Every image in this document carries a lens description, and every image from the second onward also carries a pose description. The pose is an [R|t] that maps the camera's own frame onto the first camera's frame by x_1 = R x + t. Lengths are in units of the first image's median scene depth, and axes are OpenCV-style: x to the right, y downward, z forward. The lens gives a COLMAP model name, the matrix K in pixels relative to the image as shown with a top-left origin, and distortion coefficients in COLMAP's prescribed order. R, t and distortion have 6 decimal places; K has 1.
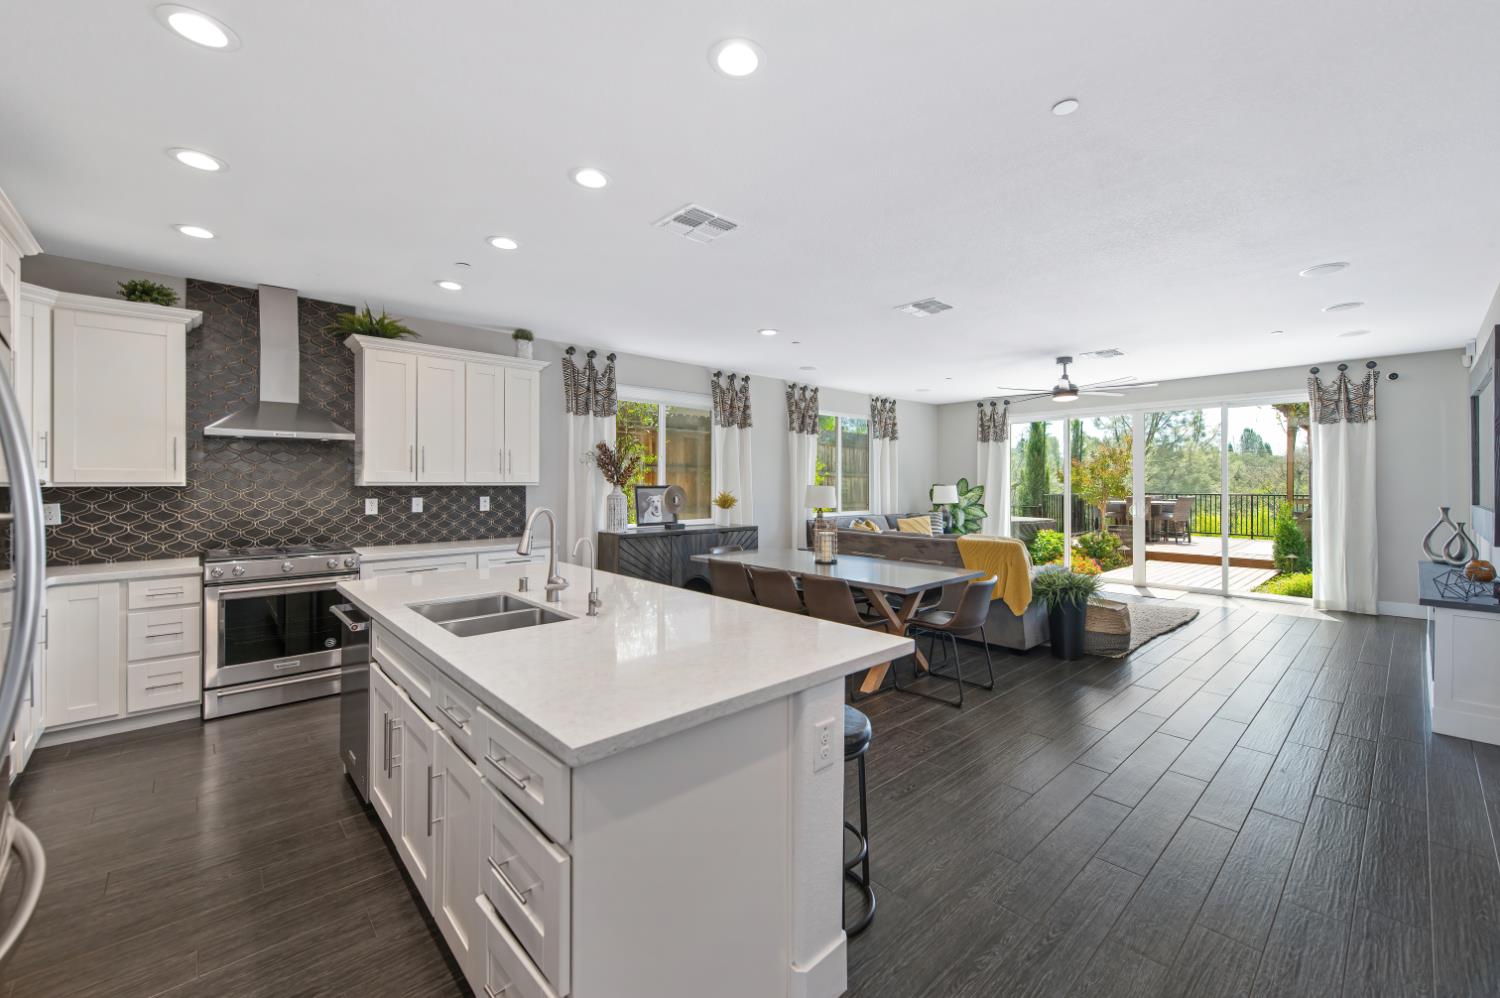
lens RADIAL K [[596.6, 0, 737.4], [0, 596.6, 498.4], [0, 0, 1]] dist [0.006919, -0.002599]
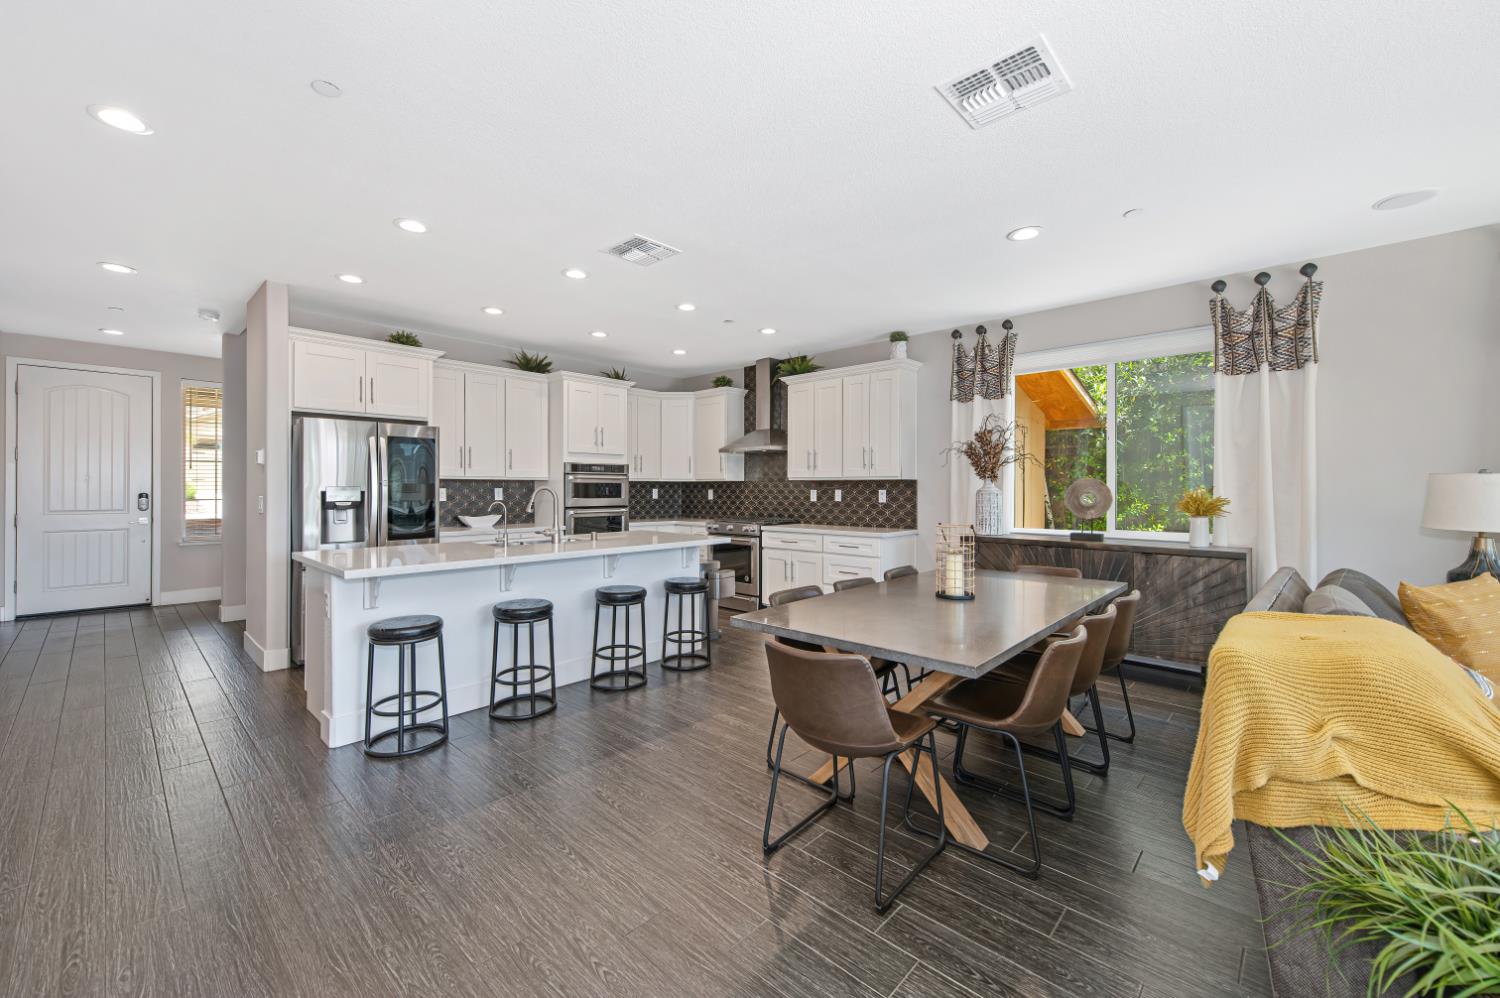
lens RADIAL K [[596.6, 0, 759.8], [0, 596.6, 484.7], [0, 0, 1]] dist [0.006919, -0.002599]
pose [[0.102929, -0.003105, -0.994684, 0.553849], [-0.022771, 0.999726, -0.005477, -0.000777], [0.994428, 0.023214, 0.102830, 0.547796]]
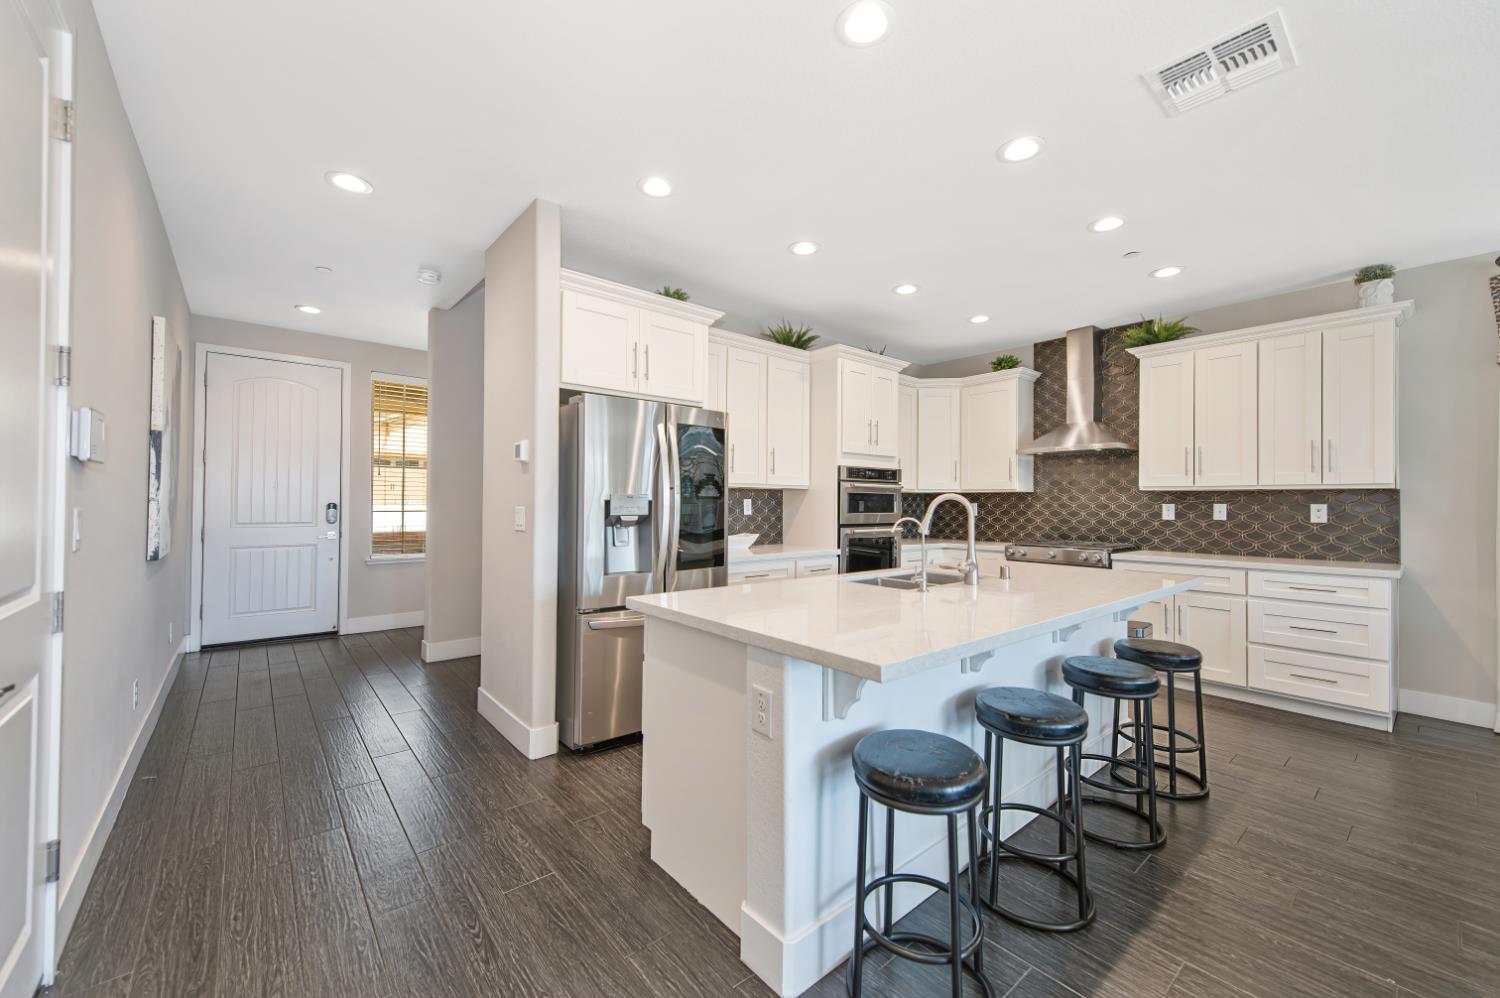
lens RADIAL K [[596.6, 0, 760.5], [0, 596.6, 492.7], [0, 0, 1]] dist [0.006919, -0.002599]
pose [[-0.019826, -0.014318, -0.999701, 0.294842], [-0.028620, 0.999496, -0.013748, 0.011120], [0.999394, 0.028339, -0.020226, 0.254408]]
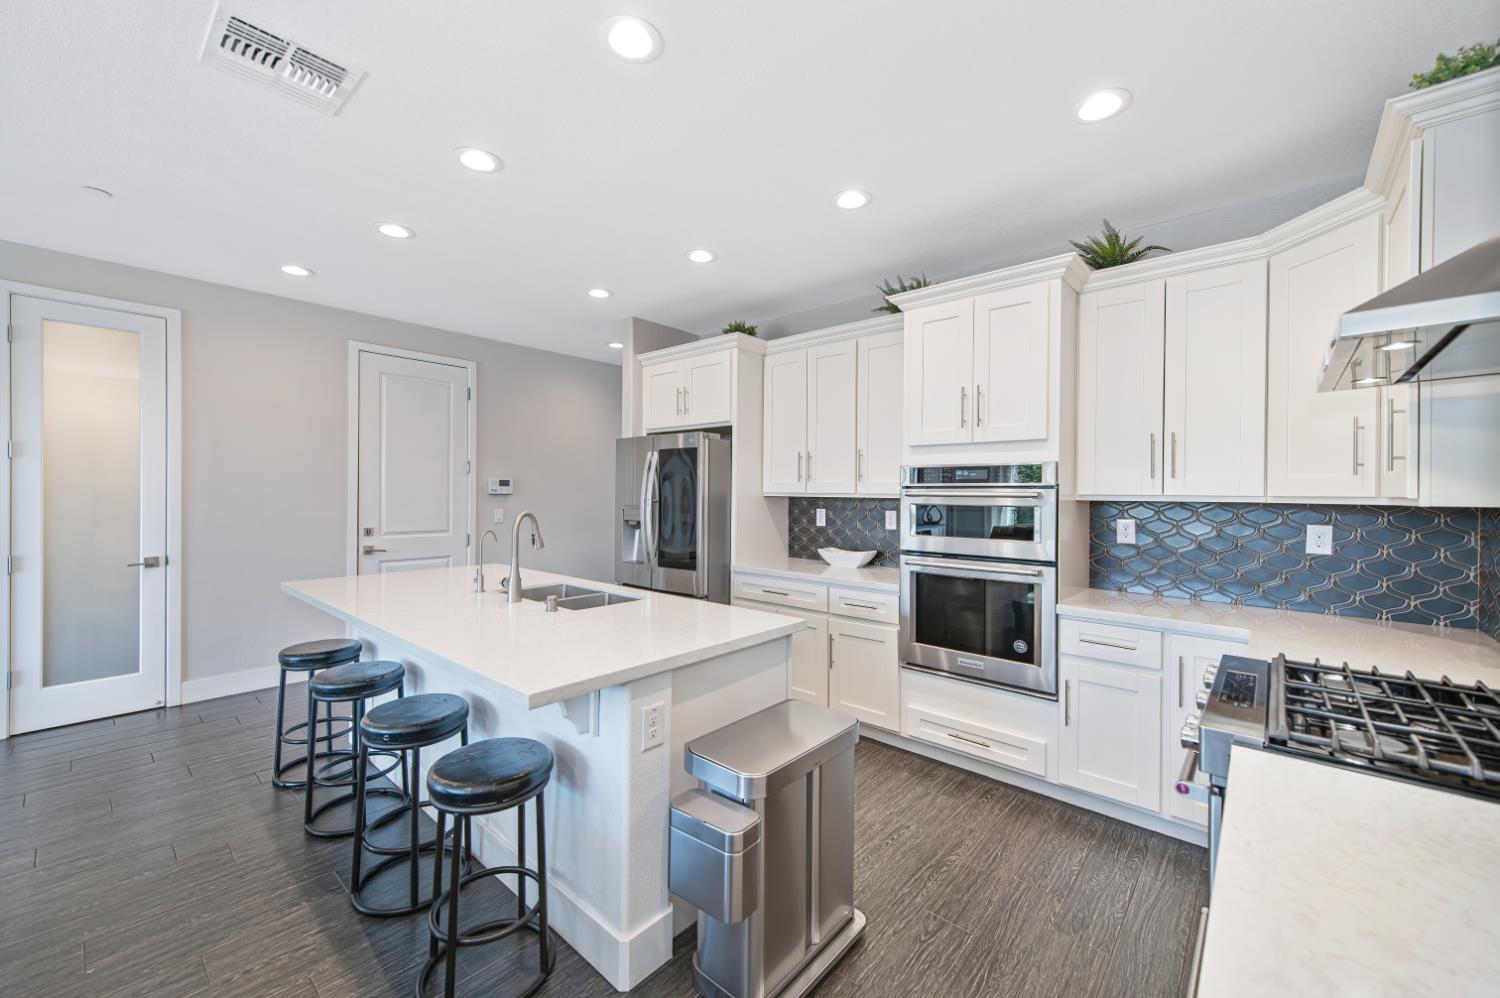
lens RADIAL K [[596.6, 0, 725.4], [0, 596.6, 493.7], [0, 0, 1]] dist [0.006919, -0.002599]
pose [[-0.994256, -0.011000, -0.106466, -0.224913], [-0.013719, 0.999597, 0.024843, -0.021429], [0.106150, 0.026161, -0.994006, 0.827657]]
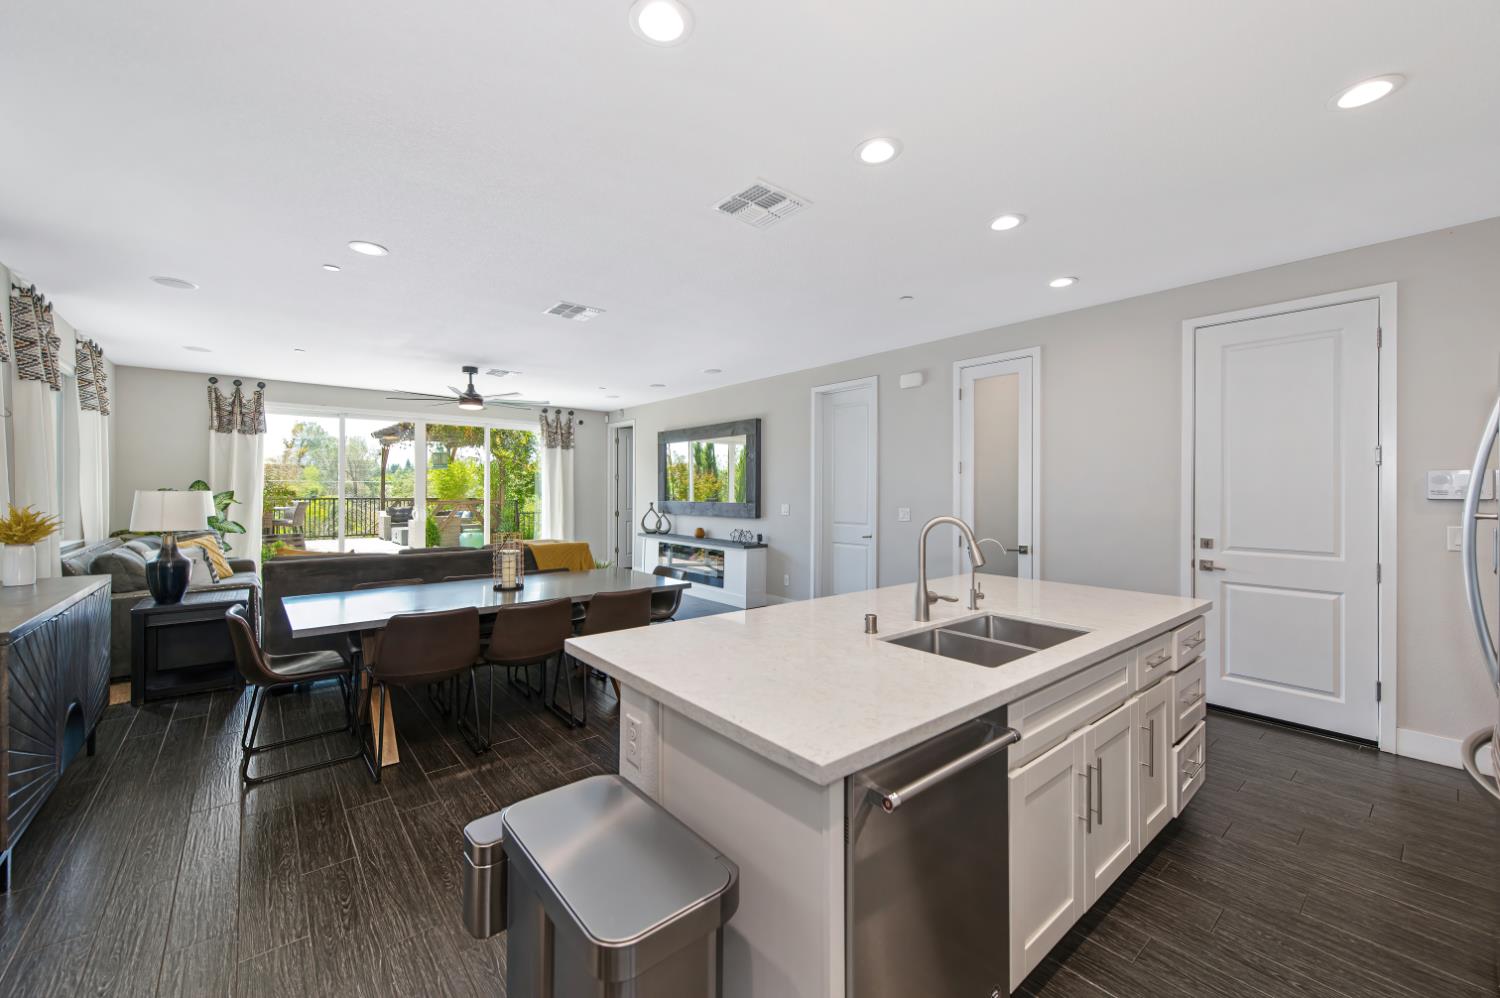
lens RADIAL K [[596.6, 0, 758.7], [0, 596.6, 488.6], [0, 0, 1]] dist [0.006919, -0.002599]
pose [[0.015570, 0.001623, 0.999877, -0.487229], [0.020826, 0.999781, -0.001947, -0.013735], [-0.999662, 0.020853, 0.015533, 0.492599]]
